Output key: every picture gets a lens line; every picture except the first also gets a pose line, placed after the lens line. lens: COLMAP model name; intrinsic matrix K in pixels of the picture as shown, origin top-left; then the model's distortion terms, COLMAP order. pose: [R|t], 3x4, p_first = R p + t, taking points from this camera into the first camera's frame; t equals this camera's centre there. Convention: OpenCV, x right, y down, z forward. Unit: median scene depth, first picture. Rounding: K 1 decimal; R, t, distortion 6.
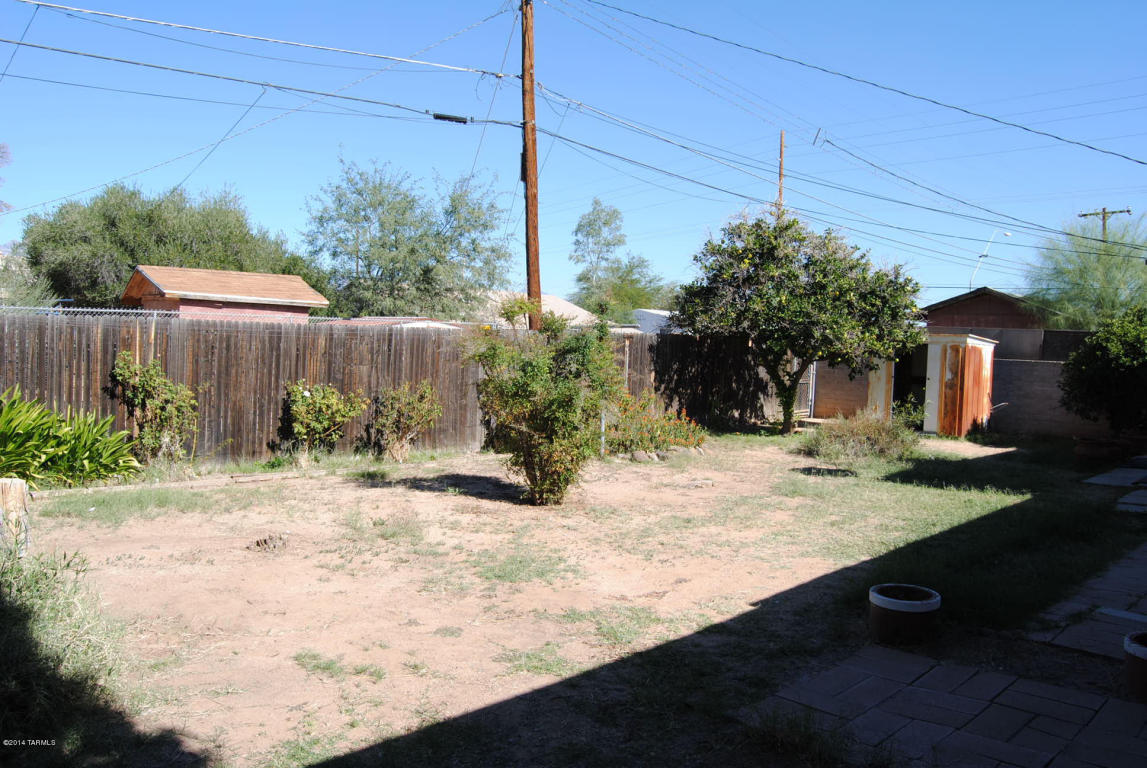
lens RADIAL K [[899.8, 0, 573.4], [0, 899.8, 370.9], [0, 0, 1]] dist [-0.076618, -0.000053]
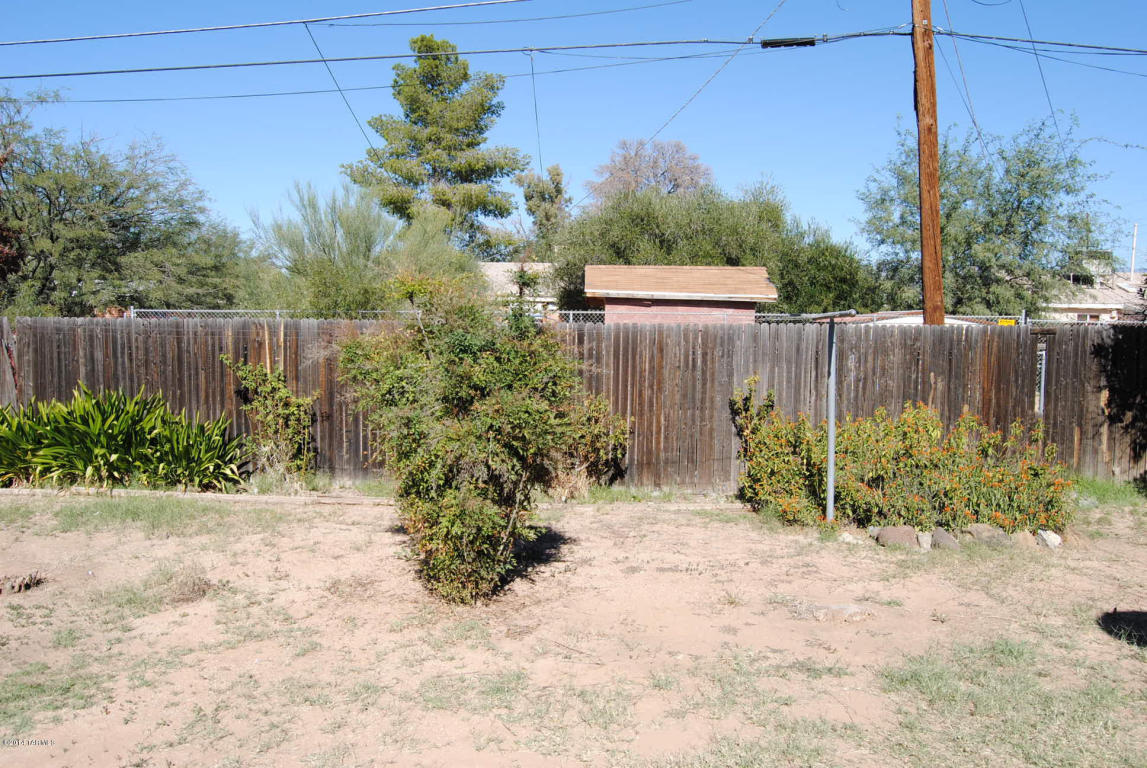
lens RADIAL K [[899.8, 0, 573.4], [0, 899.8, 370.9], [0, 0, 1]] dist [-0.076618, -0.000053]
pose [[0.690284, 0.016256, -0.723356, 0.291160], [-0.016331, 0.999843, 0.006884, -0.010841], [0.723354, 0.007061, 0.690441, 0.376251]]
